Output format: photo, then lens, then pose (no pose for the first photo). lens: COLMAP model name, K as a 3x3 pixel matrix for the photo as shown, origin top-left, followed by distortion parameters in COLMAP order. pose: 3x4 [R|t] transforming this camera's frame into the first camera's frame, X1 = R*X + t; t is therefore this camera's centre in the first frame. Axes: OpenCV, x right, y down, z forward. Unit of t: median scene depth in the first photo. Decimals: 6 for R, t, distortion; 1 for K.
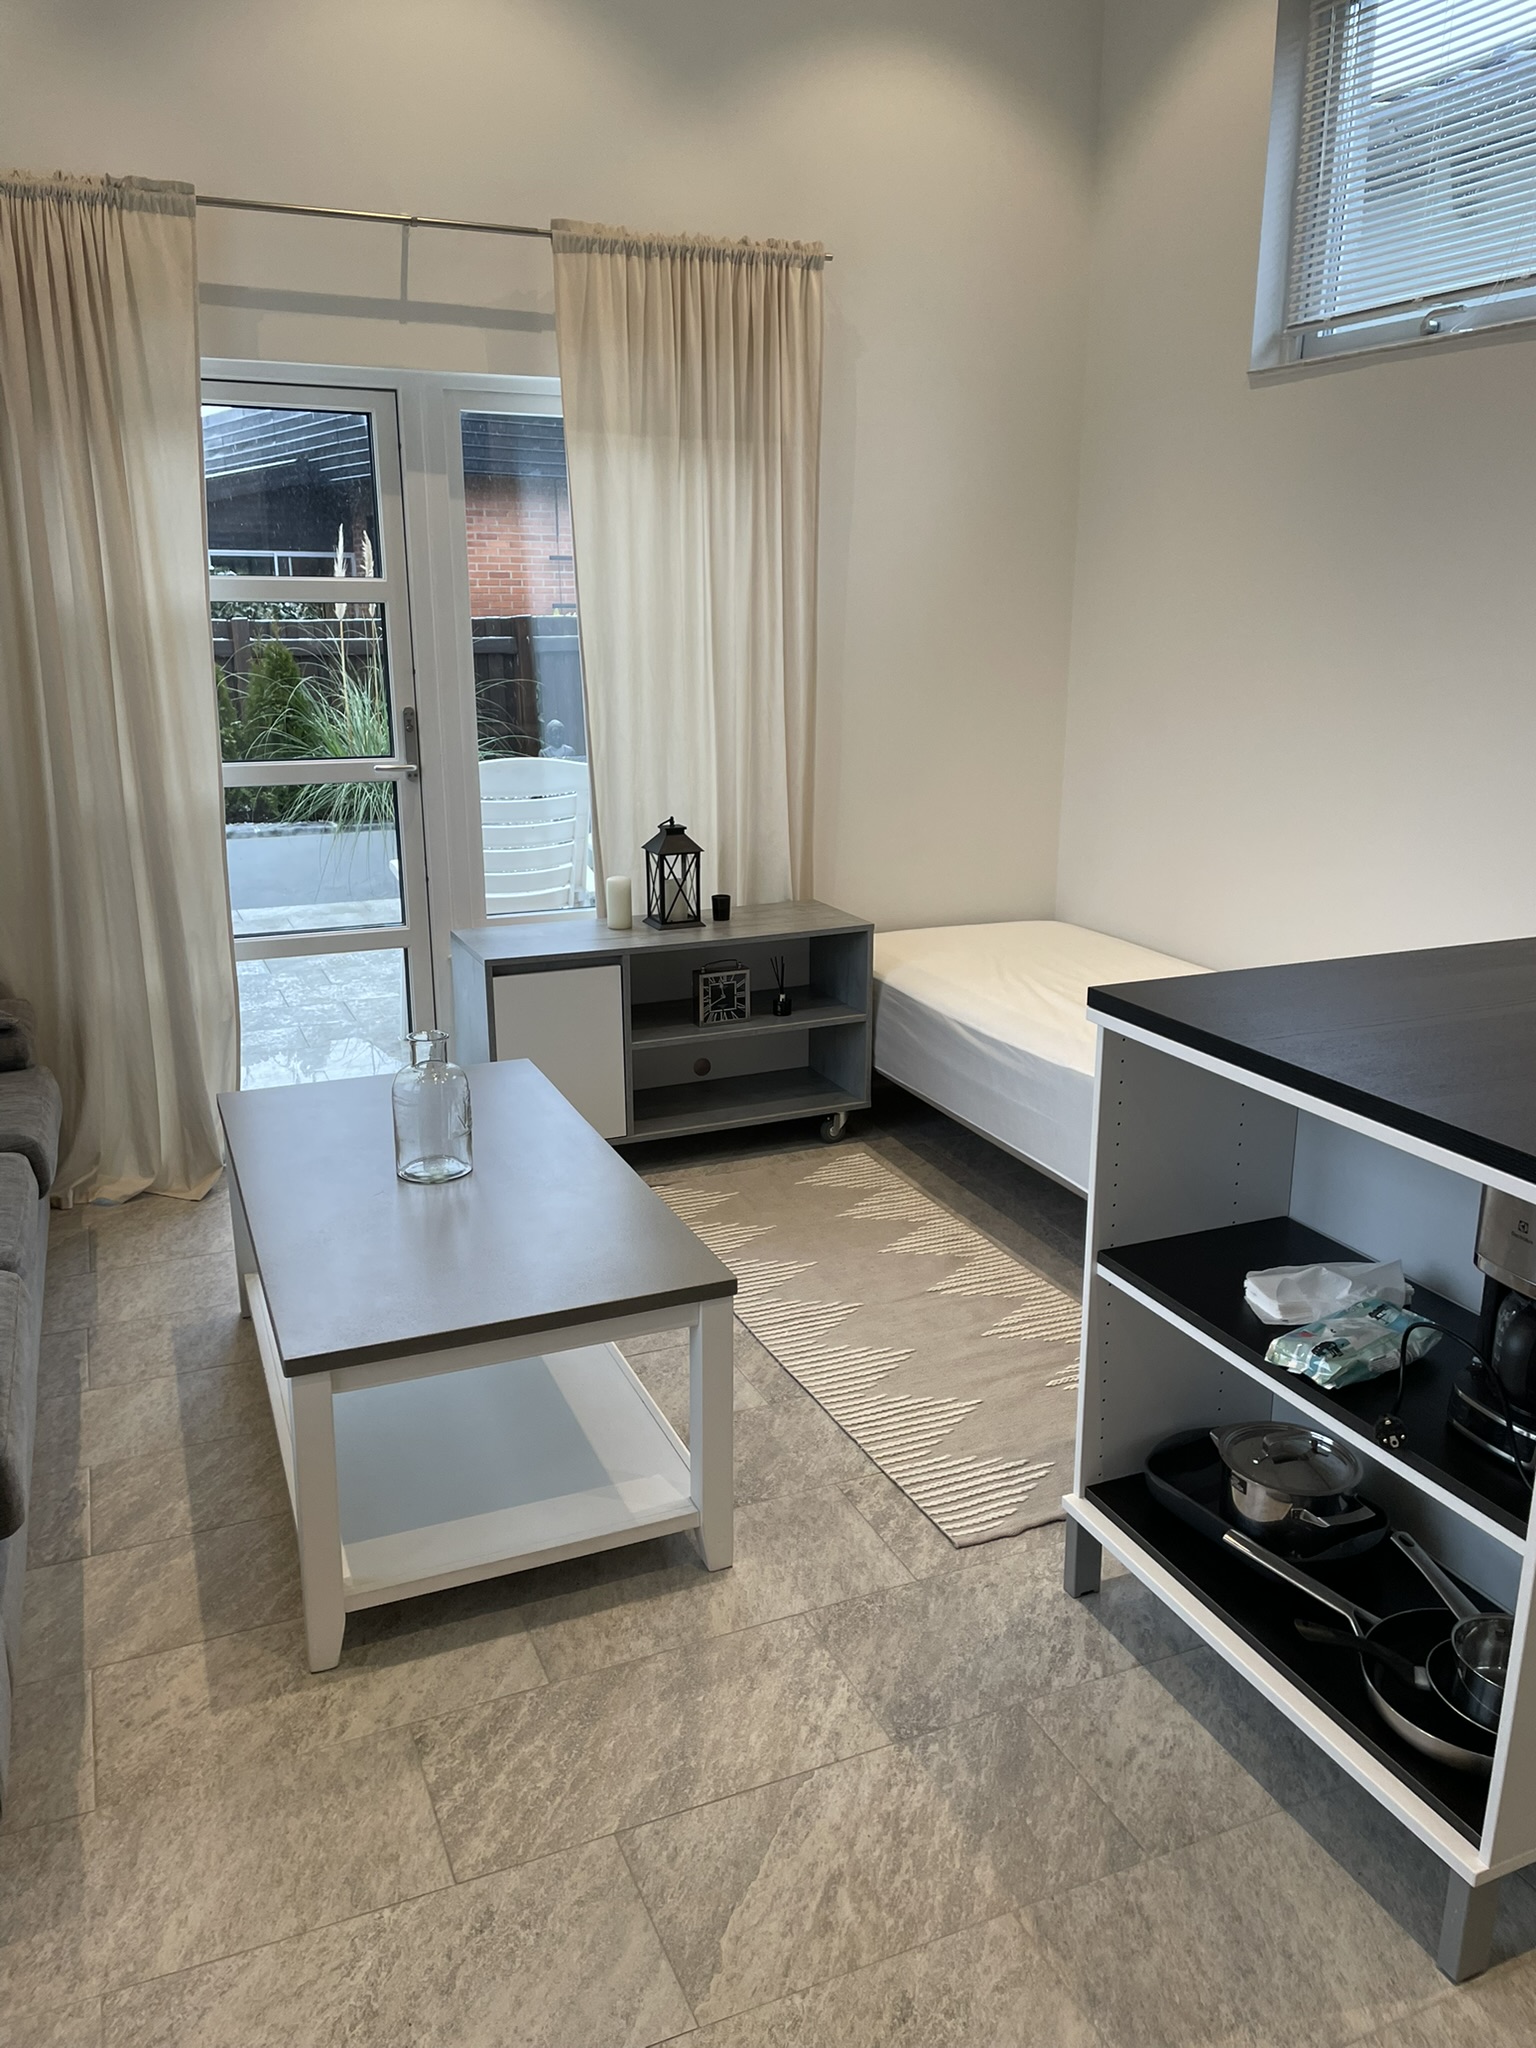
lens RADIAL K [[1541.0, 0, 766.6], [0, 1541.0, 1026.8], [0, 0, 1]] dist [0.083616, -0.117476]
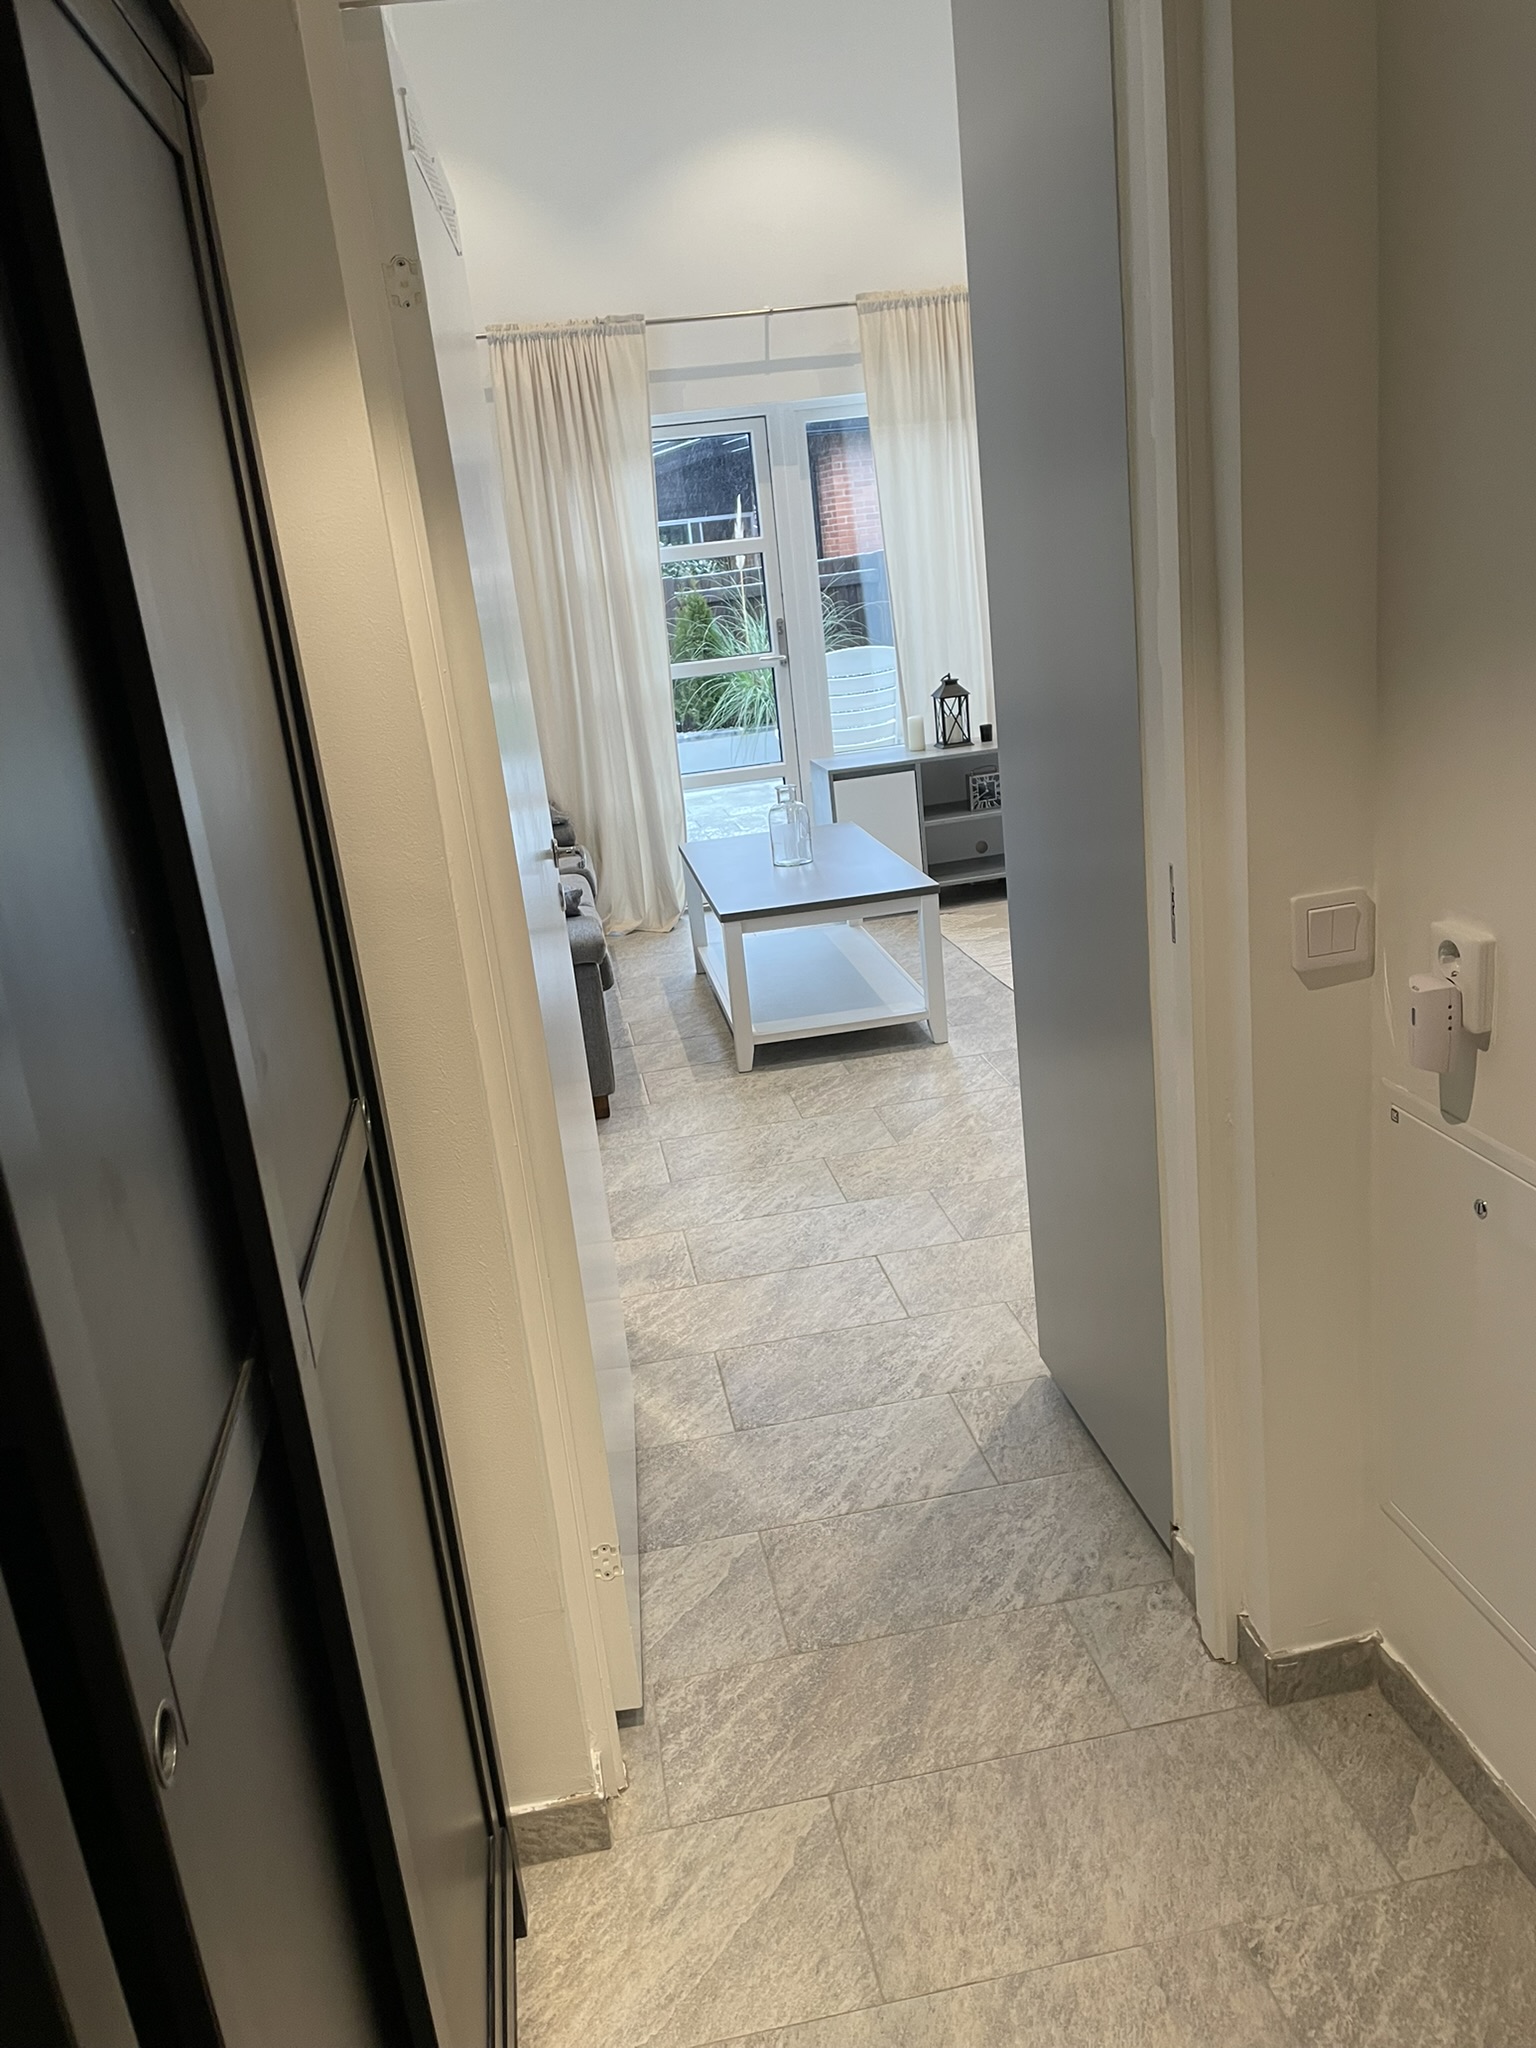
lens RADIAL K [[1541.0, 0, 754.7], [0, 1541.0, 1023.2], [0, 0, 1]] dist [0.083616, -0.117476]
pose [[0.962841, -0.027093, -0.268706, 0.181347], [0.037826, 0.998677, 0.034848, 0.172636], [0.267406, -0.043718, 0.962592, -0.623666]]
